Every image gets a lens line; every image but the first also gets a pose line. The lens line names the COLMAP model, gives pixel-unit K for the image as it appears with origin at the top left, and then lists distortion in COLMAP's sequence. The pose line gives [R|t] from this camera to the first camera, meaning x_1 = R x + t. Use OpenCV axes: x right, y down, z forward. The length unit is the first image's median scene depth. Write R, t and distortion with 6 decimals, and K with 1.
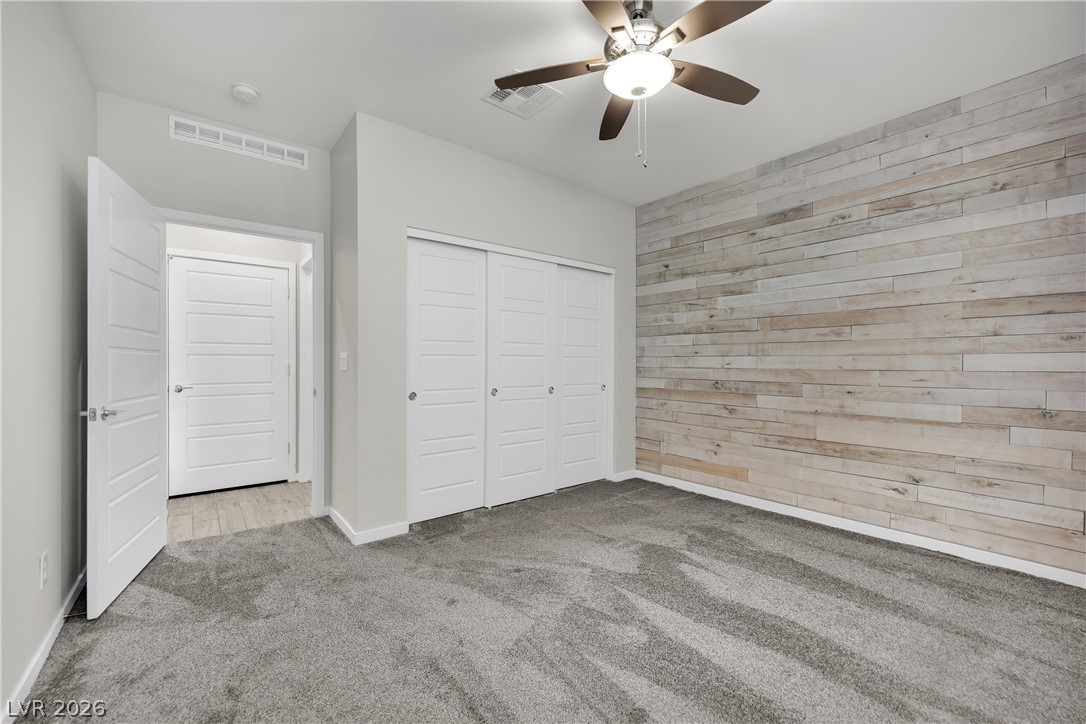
lens RADIAL K [[448.3, 0, 543.0], [0, 448.3, 362.0], [0, 0, 1]] dist [-0.024851, 0.000478]
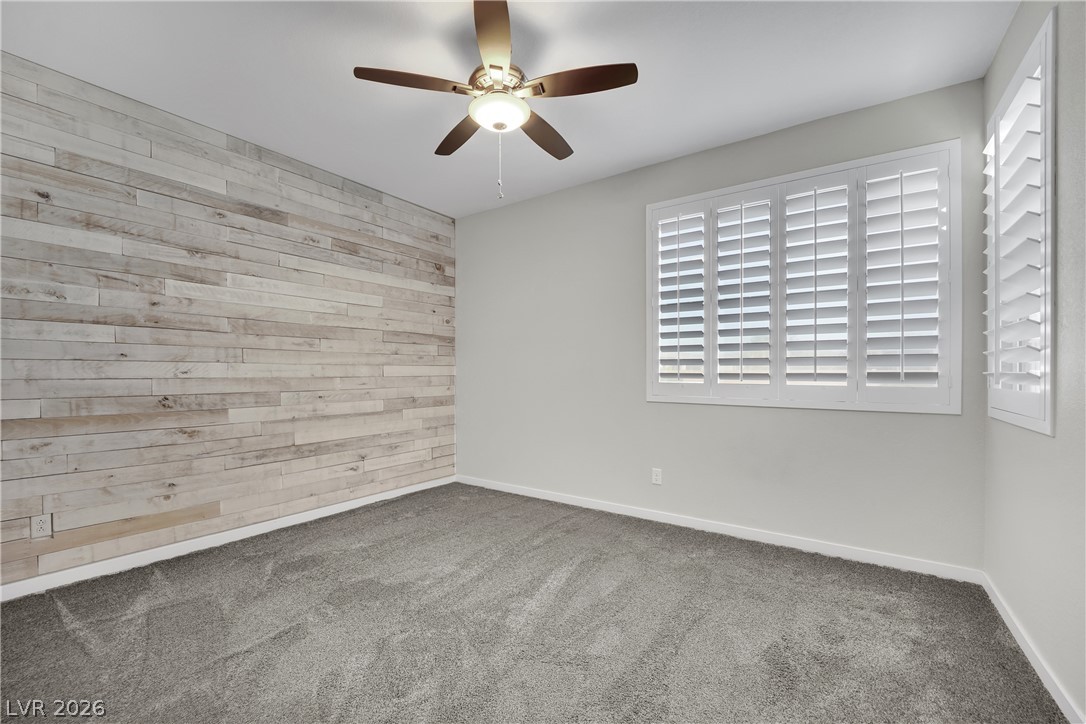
lens RADIAL K [[441.6, 0, 540.0], [0, 441.6, 376.1], [0, 0, 1]] dist [-0.002428, -0.000261]
pose [[-0.265905, -0.010826, 0.963939, -0.498577], [-0.003640, 0.999941, 0.010226, 0.001001], [-0.963992, -0.000790, -0.265929, 0.677862]]
